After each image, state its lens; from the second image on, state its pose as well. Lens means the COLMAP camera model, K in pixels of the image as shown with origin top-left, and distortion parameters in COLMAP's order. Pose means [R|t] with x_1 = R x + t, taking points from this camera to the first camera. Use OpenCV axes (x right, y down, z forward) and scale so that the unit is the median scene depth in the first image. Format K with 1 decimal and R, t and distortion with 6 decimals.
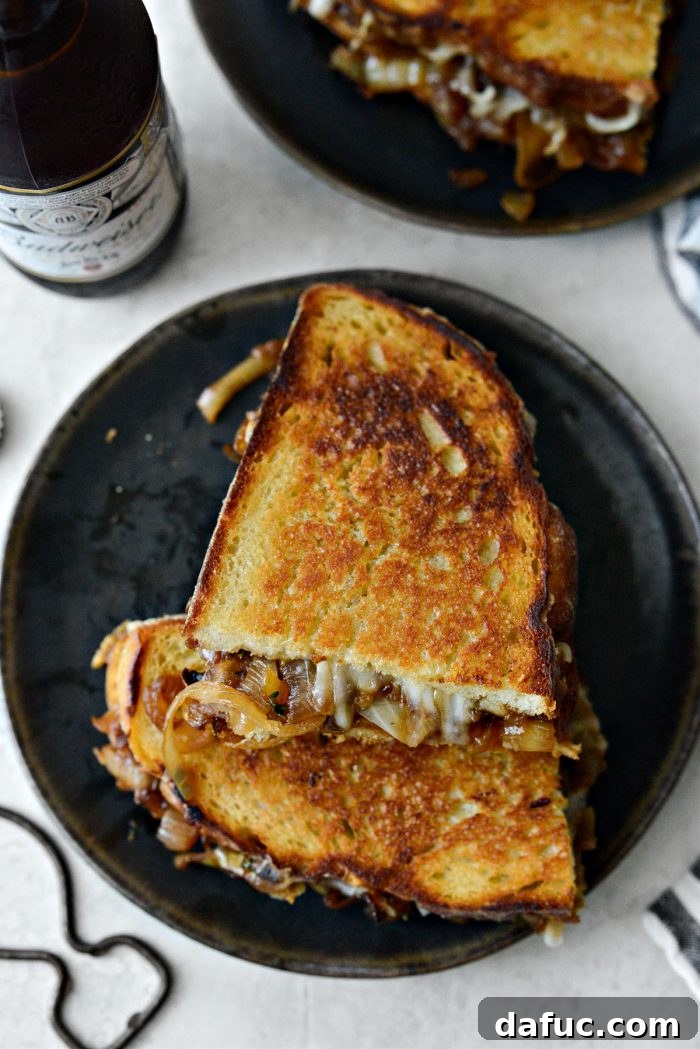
lens RADIAL K [[1747.7, 0, 350.3], [0, 1747.7, 523.0], [0, 0, 1]] dist [-0.101279, 0.000000]
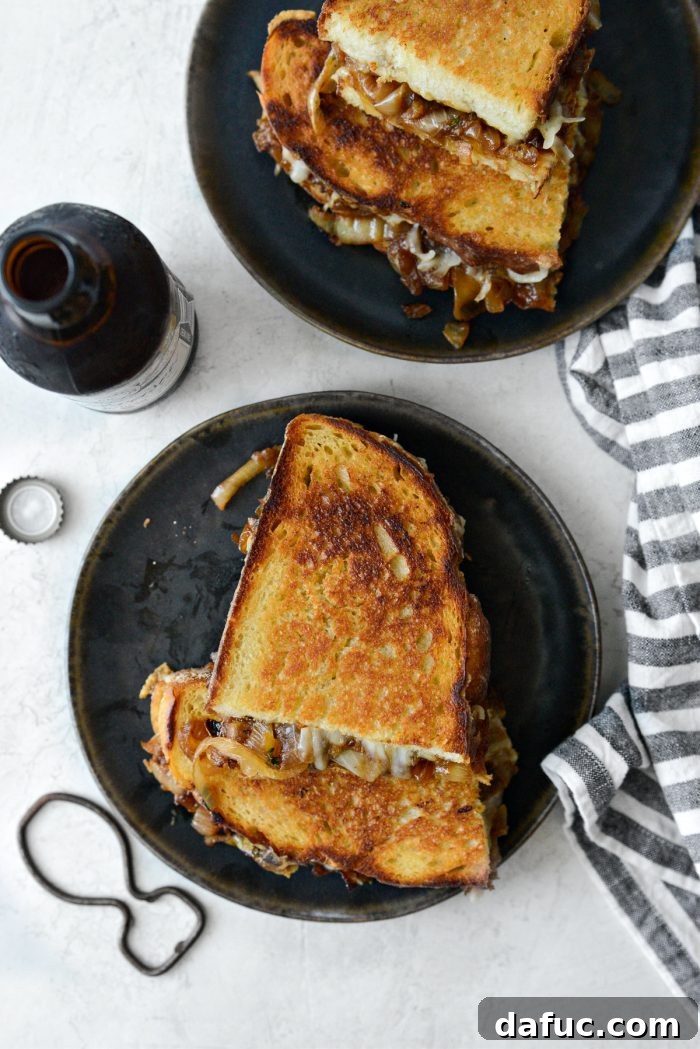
lens RADIAL K [[1747.7, 0, 350.4], [0, 1747.7, 526.0], [0, 0, 1]] dist [-0.101279, 0.000000]
pose [[0.999636, -0.013391, -0.023435, 0.051228], [0.017579, 0.981857, 0.188804, -0.314104], [0.020482, -0.189147, 0.981735, -0.314323]]
